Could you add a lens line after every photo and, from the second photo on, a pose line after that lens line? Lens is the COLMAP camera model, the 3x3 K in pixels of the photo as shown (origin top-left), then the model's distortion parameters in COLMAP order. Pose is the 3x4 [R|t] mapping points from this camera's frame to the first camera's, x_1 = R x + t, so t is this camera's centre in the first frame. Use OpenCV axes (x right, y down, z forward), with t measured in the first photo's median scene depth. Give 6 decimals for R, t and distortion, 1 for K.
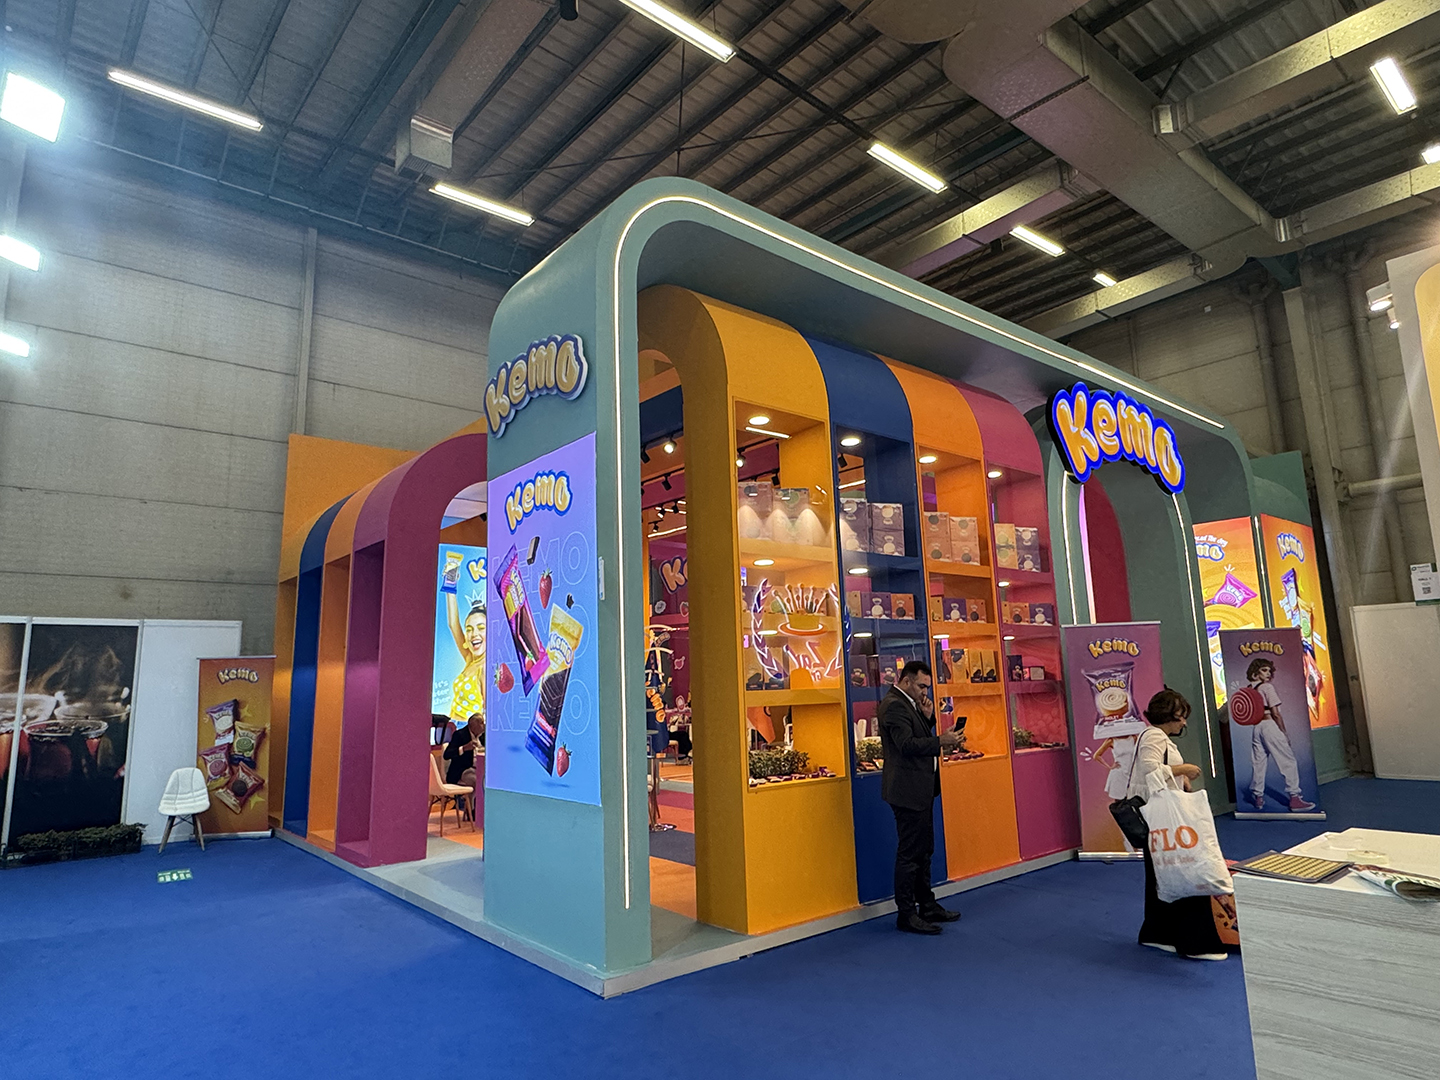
lens RADIAL K [[850.0, 0, 711.1], [0, 850.0, 535.1], [0, 0, 1]] dist [-0.007942, 0.004754]
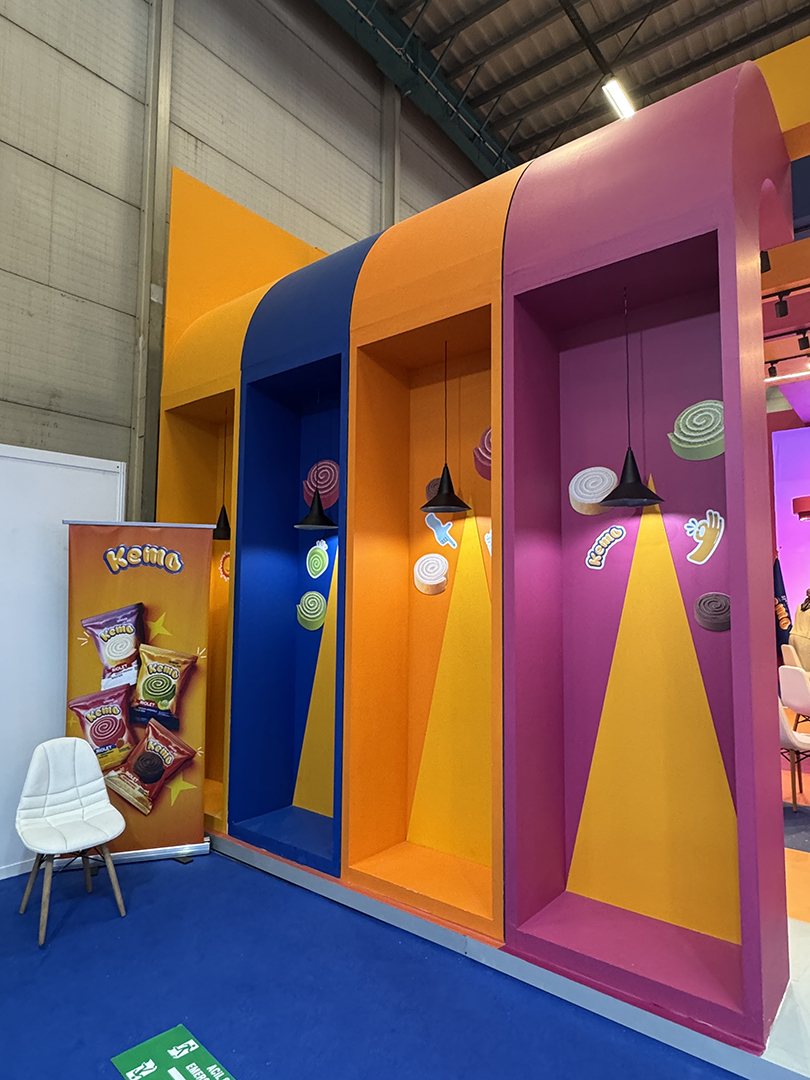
lens RADIAL K [[637.5, 0, 397.8], [0, 637.5, 537.1], [0, 0, 1]] dist [-0.007942, 0.004754]
pose [[0.979603, 0.044545, 0.195943, -0.488767], [-0.060614, 0.995203, 0.076790, 0.113630], [-0.191582, -0.087100, 0.977604, 0.591288]]
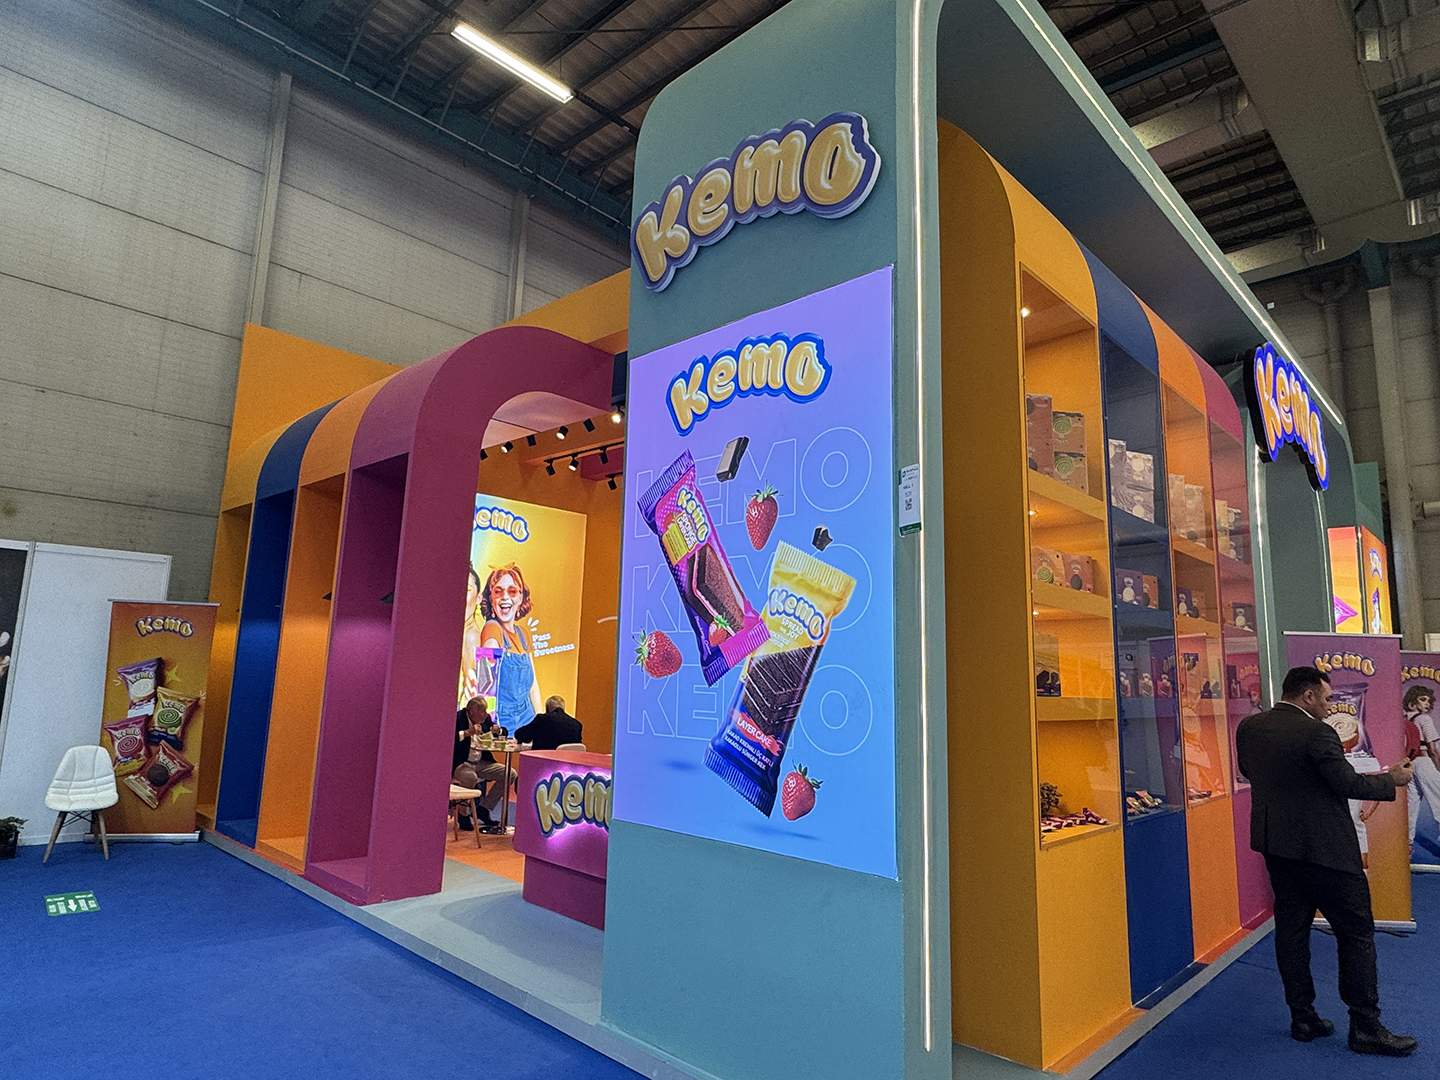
lens RADIAL K [[850.0, 0, 706.0], [0, 850.0, 544.1], [0, 0, 1]] dist [-0.007942, 0.004754]
pose [[0.991930, 0.076860, 0.100831, -0.165225], [-0.079183, 0.996674, 0.019238, 0.040681], [-0.099017, -0.027067, 0.994718, 0.207880]]
